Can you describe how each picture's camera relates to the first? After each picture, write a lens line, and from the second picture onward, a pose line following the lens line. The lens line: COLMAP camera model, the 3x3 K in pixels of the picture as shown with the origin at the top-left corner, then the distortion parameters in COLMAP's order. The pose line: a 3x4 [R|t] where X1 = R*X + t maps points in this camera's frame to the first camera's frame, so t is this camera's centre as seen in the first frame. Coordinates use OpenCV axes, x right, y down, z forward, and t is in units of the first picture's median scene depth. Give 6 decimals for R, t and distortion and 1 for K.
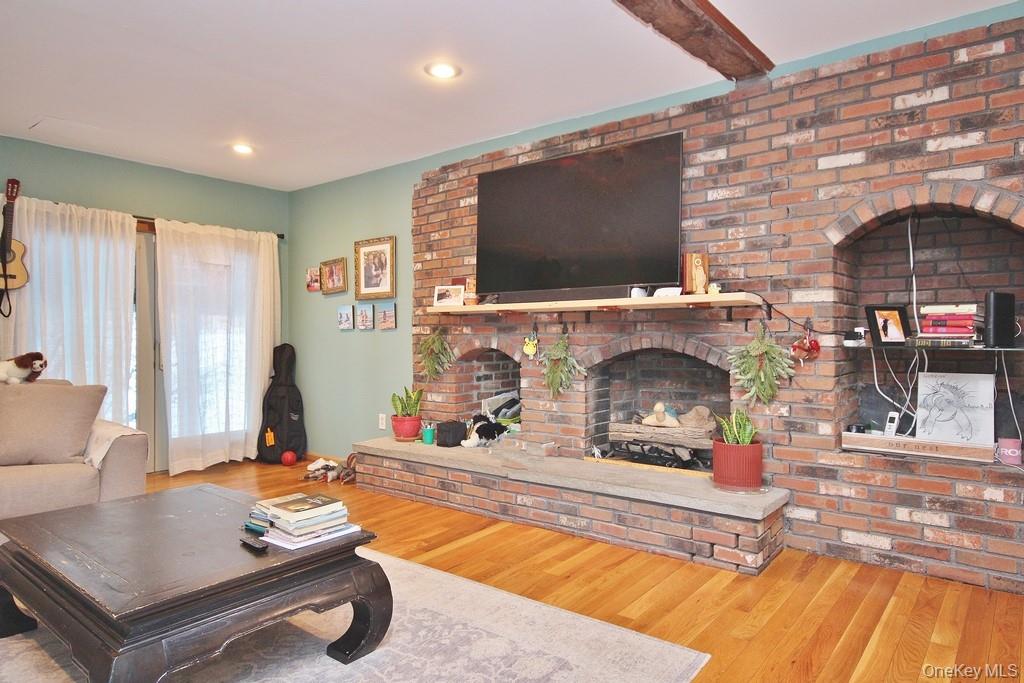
lens RADIAL K [[632.2, 0, 510.6], [0, 632.2, 344.1], [0, 0, 1]] dist [0.015693, 0.014112]
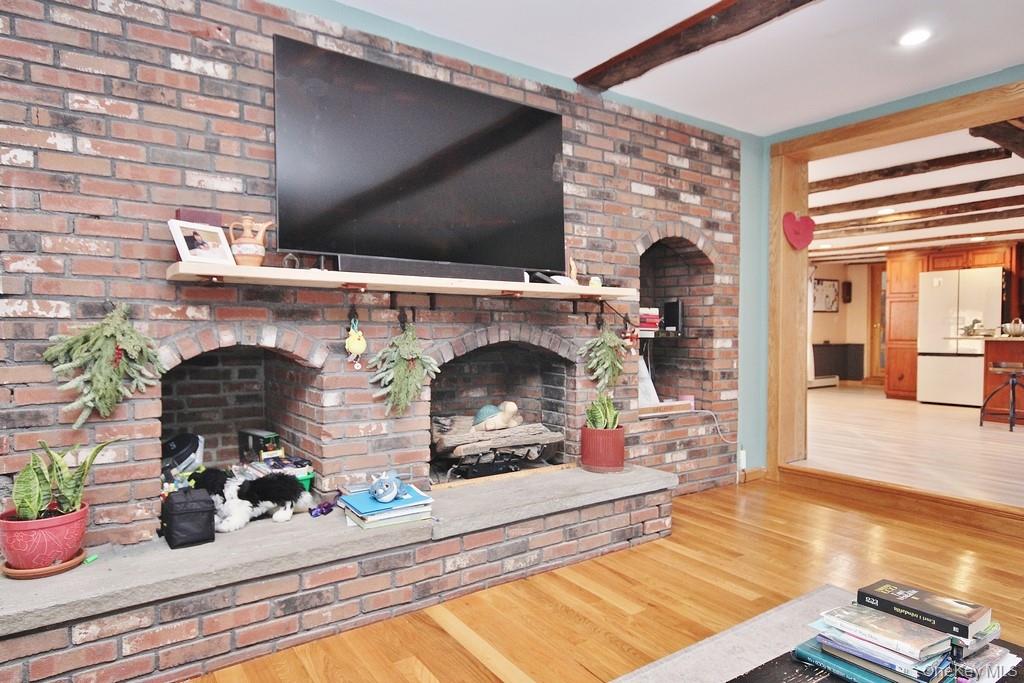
lens RADIAL K [[632.2, 0, 510.8], [0, 632.2, 344.8], [0, 0, 1]] dist [0.015693, 0.014112]
pose [[0.268993, -0.016106, 0.963007, -0.648515], [0.007189, 0.999866, 0.014714, -0.001597], [-0.963115, 0.002965, 0.269073, 0.780550]]
